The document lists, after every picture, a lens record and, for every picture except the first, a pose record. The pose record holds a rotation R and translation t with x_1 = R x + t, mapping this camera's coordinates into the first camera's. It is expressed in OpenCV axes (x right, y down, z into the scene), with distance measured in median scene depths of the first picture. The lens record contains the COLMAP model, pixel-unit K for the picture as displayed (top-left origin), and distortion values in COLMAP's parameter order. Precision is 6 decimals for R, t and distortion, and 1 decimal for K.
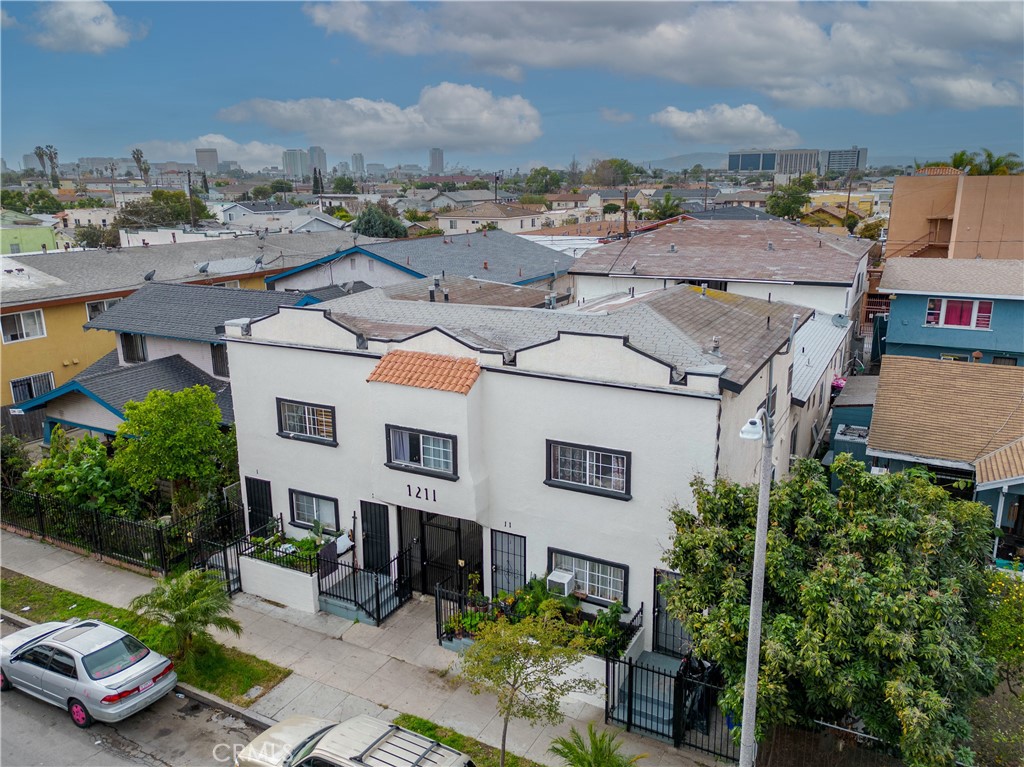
lens RADIAL K [[770.9, 0, 509.2], [0, 770.9, 380.9], [0, 0, 1]] dist [0.053713, -0.005301]
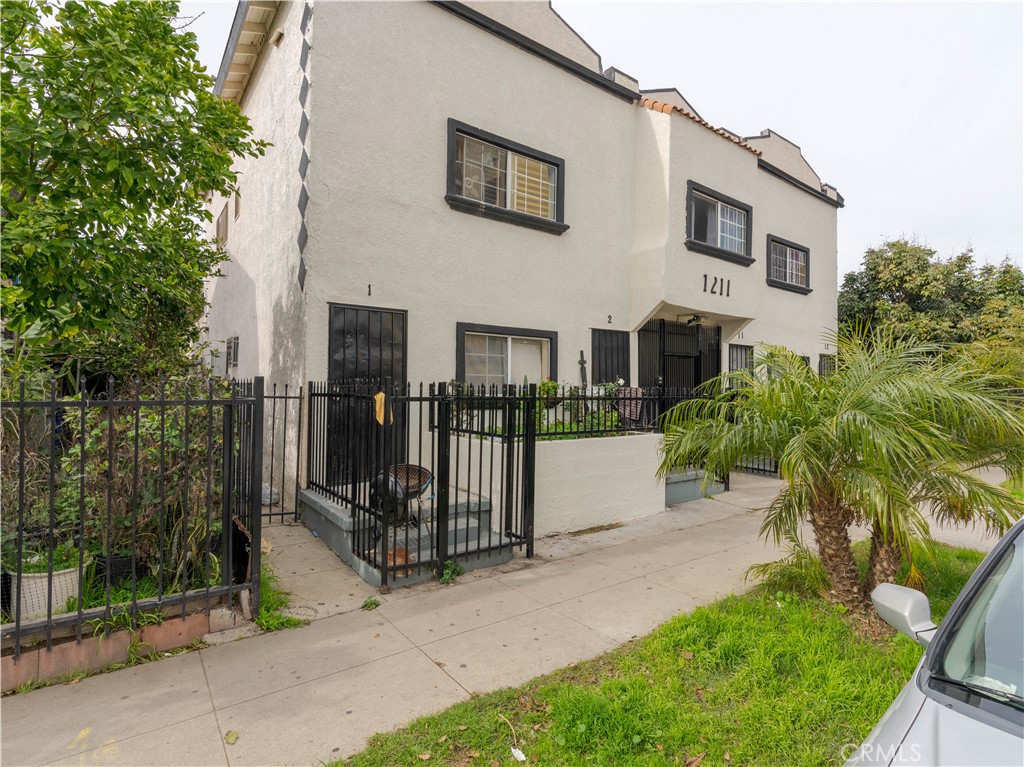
lens RADIAL K [[523.9, 0, 522.1], [0, 523.9, 380.5], [0, 0, 1]] dist [-0.006107, 0.000968]
pose [[0.420829, 0.023639, 0.906832, -0.635395], [0.209913, 0.969991, -0.122699, 0.252406], [-0.882519, 0.241991, 0.403238, 0.974249]]
